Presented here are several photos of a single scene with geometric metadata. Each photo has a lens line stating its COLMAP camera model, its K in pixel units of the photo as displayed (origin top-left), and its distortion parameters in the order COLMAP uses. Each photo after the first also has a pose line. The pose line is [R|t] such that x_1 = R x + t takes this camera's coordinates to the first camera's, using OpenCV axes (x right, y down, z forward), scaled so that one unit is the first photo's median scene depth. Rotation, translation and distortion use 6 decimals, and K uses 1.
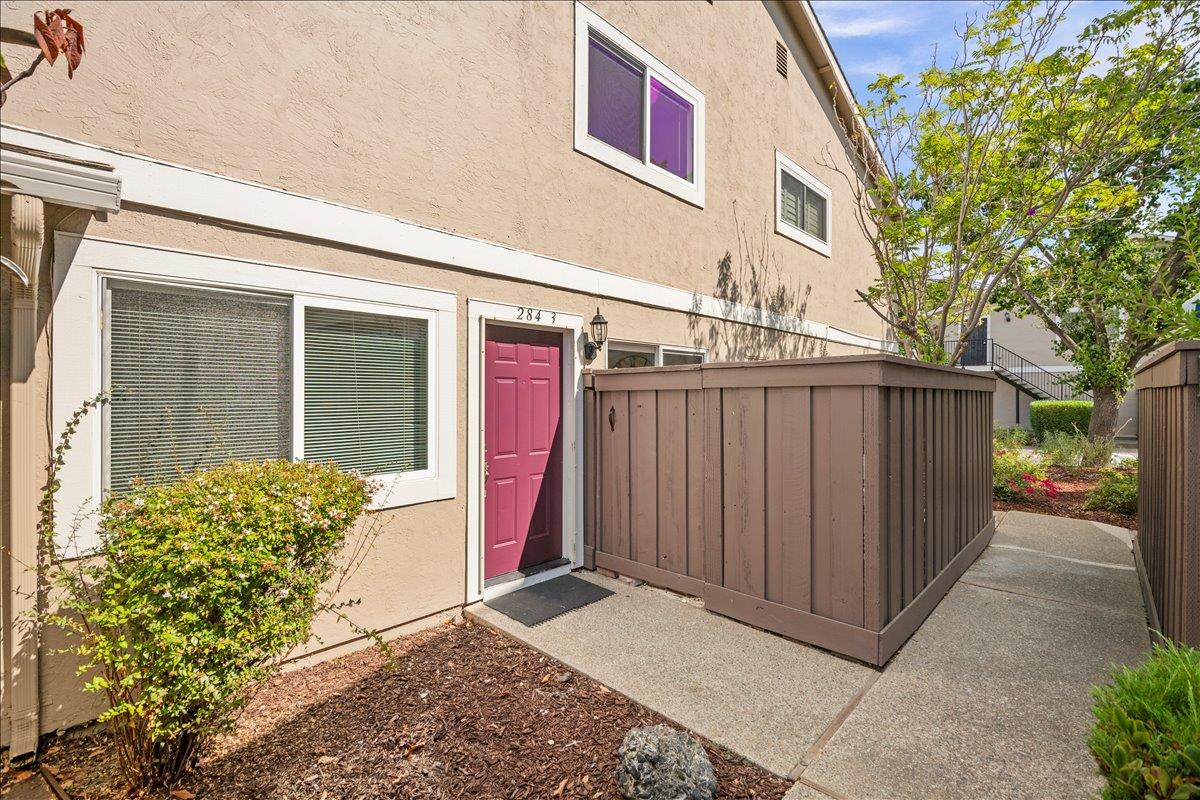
lens RADIAL K [[533.1, 0, 603.6], [0, 533.1, 399.7], [0, 0, 1]] dist [-0.017092, -0.001920]
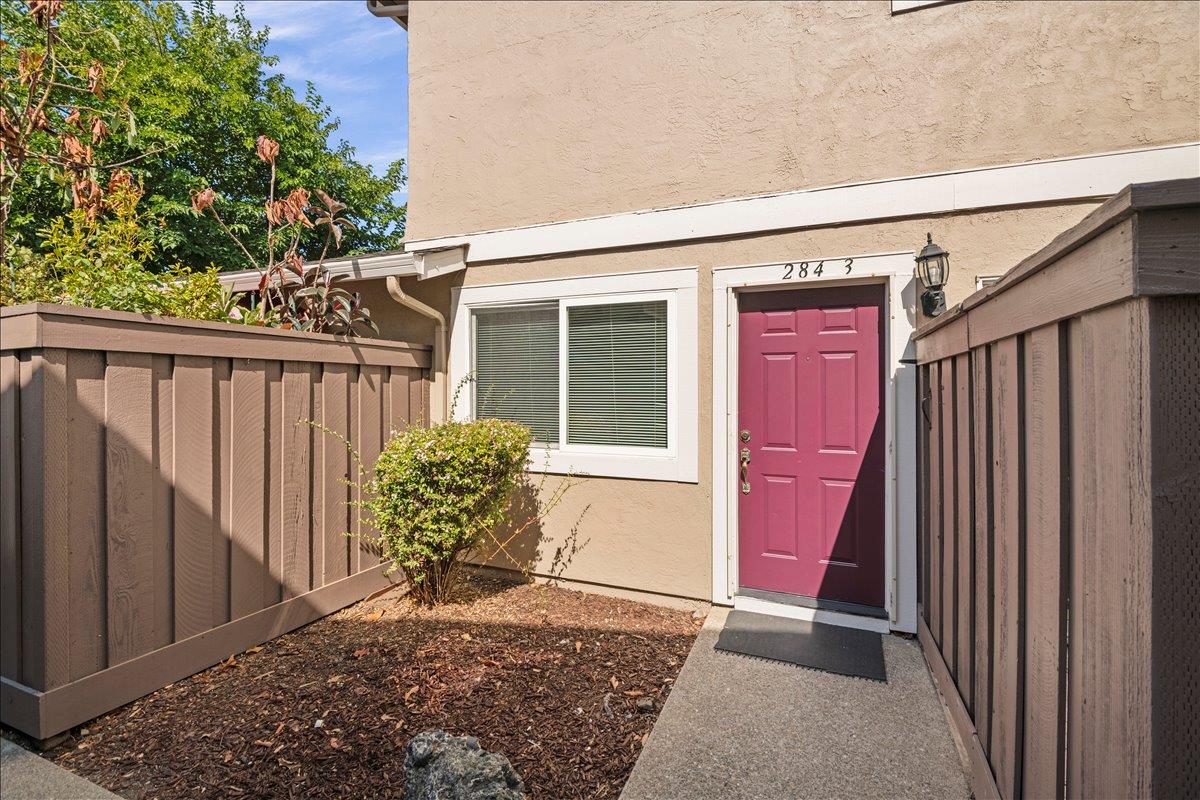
lens RADIAL K [[533.1, 0, 602.9], [0, 533.1, 391.8], [0, 0, 1]] dist [-0.017092, -0.001920]
pose [[0.345997, 0.000816, -0.938235, 0.547543], [-0.011068, 0.999934, -0.003212, 0.026841], [0.938170, 0.011496, 0.345983, 0.512937]]
